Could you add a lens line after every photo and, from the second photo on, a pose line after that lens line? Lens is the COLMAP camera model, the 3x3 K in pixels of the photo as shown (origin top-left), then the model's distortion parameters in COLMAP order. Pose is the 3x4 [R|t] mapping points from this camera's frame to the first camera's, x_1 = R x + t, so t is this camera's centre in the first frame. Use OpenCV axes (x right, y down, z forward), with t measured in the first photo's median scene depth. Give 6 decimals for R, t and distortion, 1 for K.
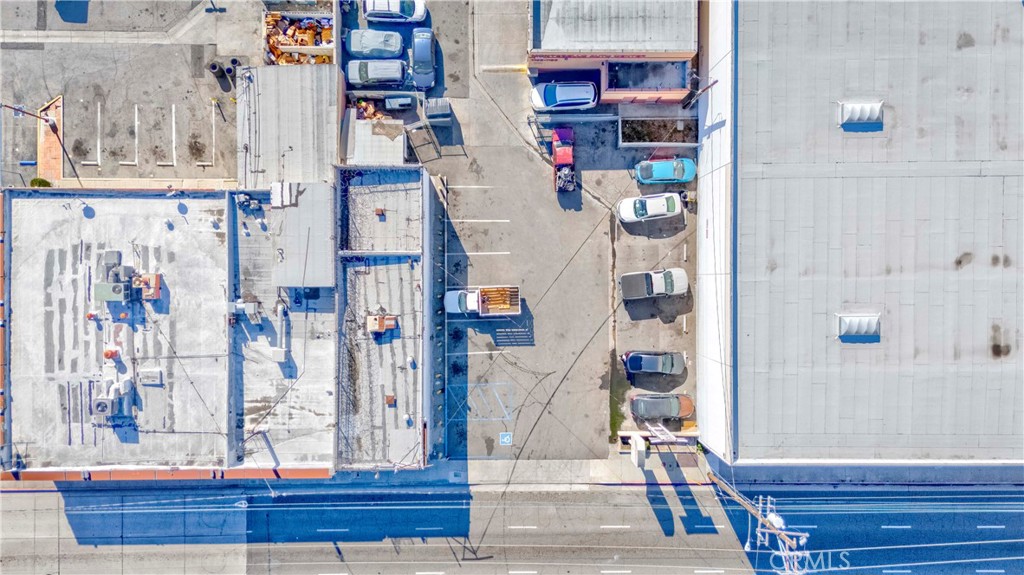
lens RADIAL K [[754.9, 0, 512.0], [0, 754.9, 287.5], [0, 0, 1]] dist [0.063314, -0.062919]
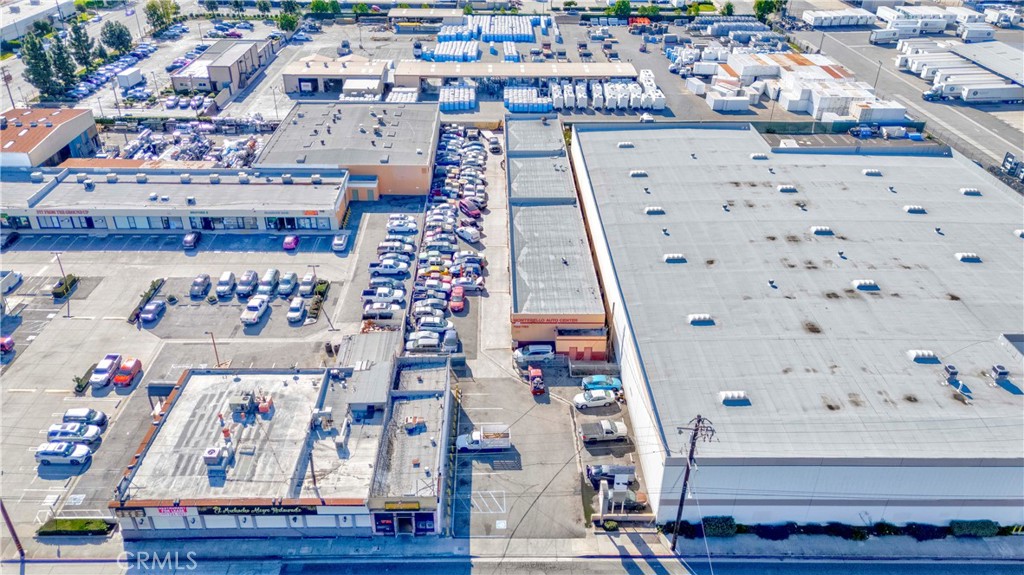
lens RADIAL K [[754.9, 0, 512.0], [0, 754.9, 287.5], [0, 0, 1]] dist [0.063314, -0.062919]
pose [[0.999643, -0.024730, 0.010132, 0.006715], [0.021299, 0.508200, -0.860976, 1.104997], [0.016143, 0.860884, 0.508545, 0.036551]]
